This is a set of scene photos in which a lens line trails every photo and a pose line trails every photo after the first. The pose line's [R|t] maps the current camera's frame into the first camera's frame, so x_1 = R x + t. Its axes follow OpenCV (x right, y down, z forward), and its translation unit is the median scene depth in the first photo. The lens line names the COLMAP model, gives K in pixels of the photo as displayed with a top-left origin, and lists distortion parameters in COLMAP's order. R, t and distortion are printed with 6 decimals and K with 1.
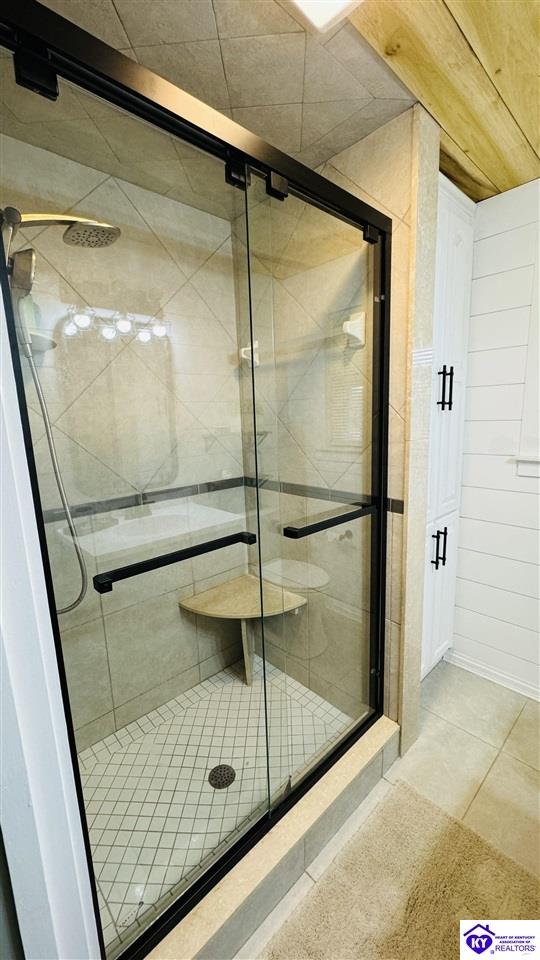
lens RADIAL K [[382.0, 0, 271.5], [0, 382.0, 480.4], [0, 0, 1]] dist [-0.002125, -0.000139]
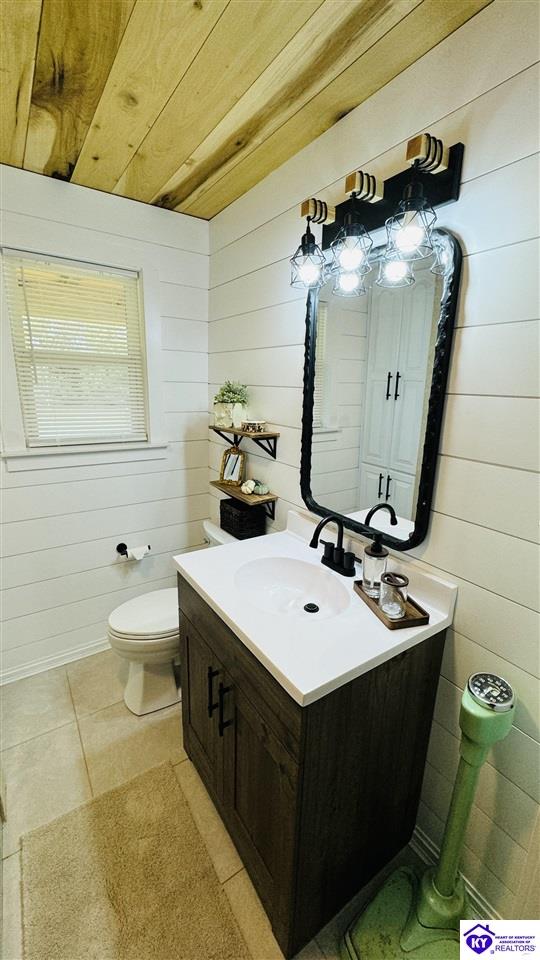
lens RADIAL K [[382.0, 0, 271.5], [0, 382.0, 480.4], [0, 0, 1]] dist [-0.002125, -0.000139]
pose [[0.149189, -0.207107, 0.966876, -0.255212], [0.138329, 0.972575, 0.186984, -0.099406], [-0.979085, 0.105851, 0.173746, 0.201412]]
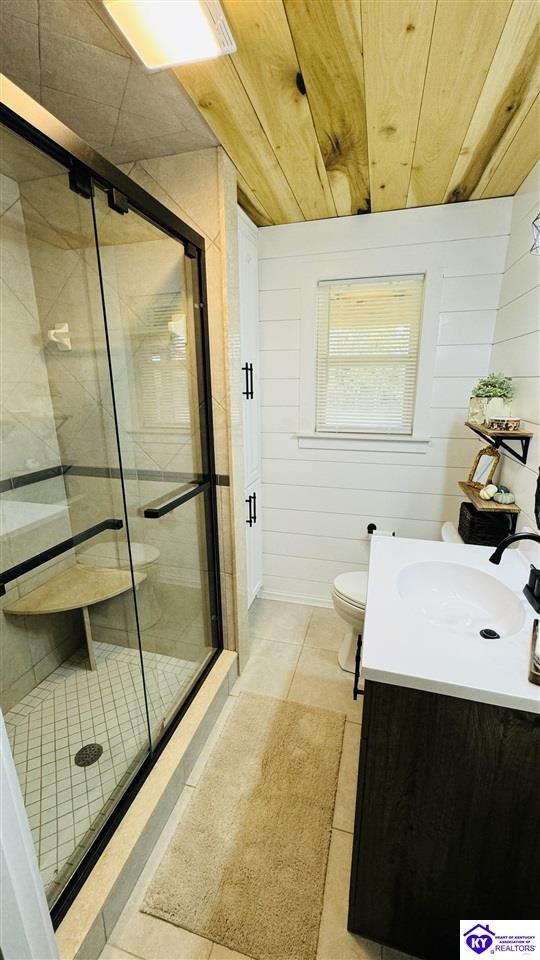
lens RADIAL K [[382.0, 0, 271.5], [0, 382.0, 480.4], [0, 0, 1]] dist [-0.002125, -0.000139]
pose [[0.853959, -0.103869, 0.509867, -0.162459], [0.068086, 0.993754, 0.088411, -0.029954], [-0.515866, -0.040784, 0.855698, -0.125098]]
